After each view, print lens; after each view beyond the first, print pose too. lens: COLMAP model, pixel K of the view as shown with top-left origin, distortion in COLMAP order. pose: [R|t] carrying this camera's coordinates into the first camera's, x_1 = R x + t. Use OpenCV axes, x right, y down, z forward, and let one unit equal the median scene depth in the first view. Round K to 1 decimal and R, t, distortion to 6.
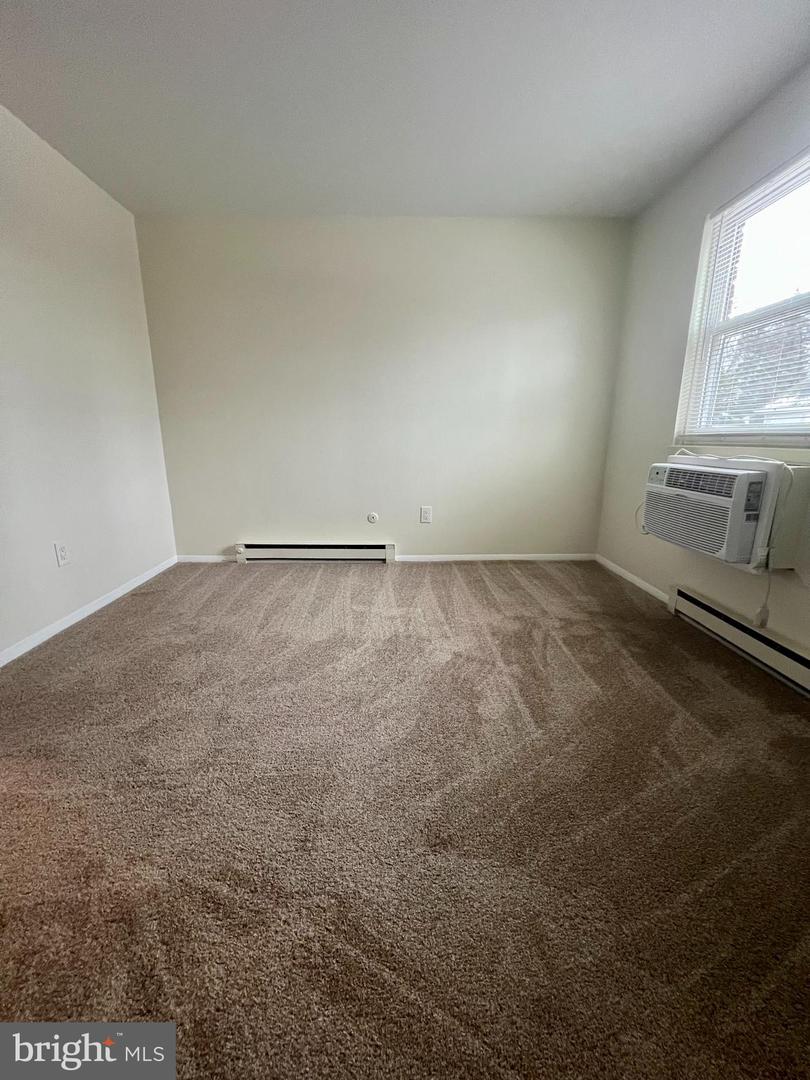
lens RADIAL K [[428.6, 0, 405.0], [0, 428.6, 540.0], [0, 0, 1]] dist [-0.017136, -0.000145]
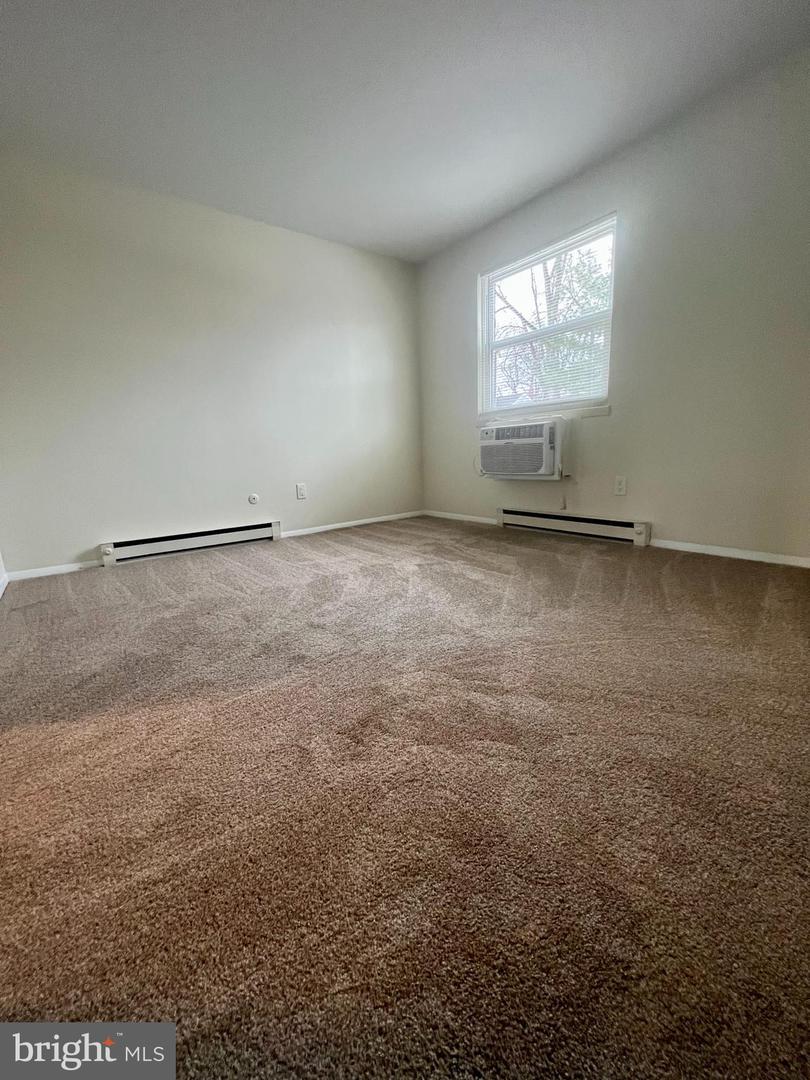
lens RADIAL K [[428.6, 0, 405.0], [0, 428.6, 540.0], [0, 0, 1]] dist [-0.017136, -0.000145]
pose [[0.804667, -0.155151, 0.573096, -0.649175], [0.179585, 0.983641, 0.014145, 0.161807], [-0.565915, 0.091538, 0.819366, -0.069721]]
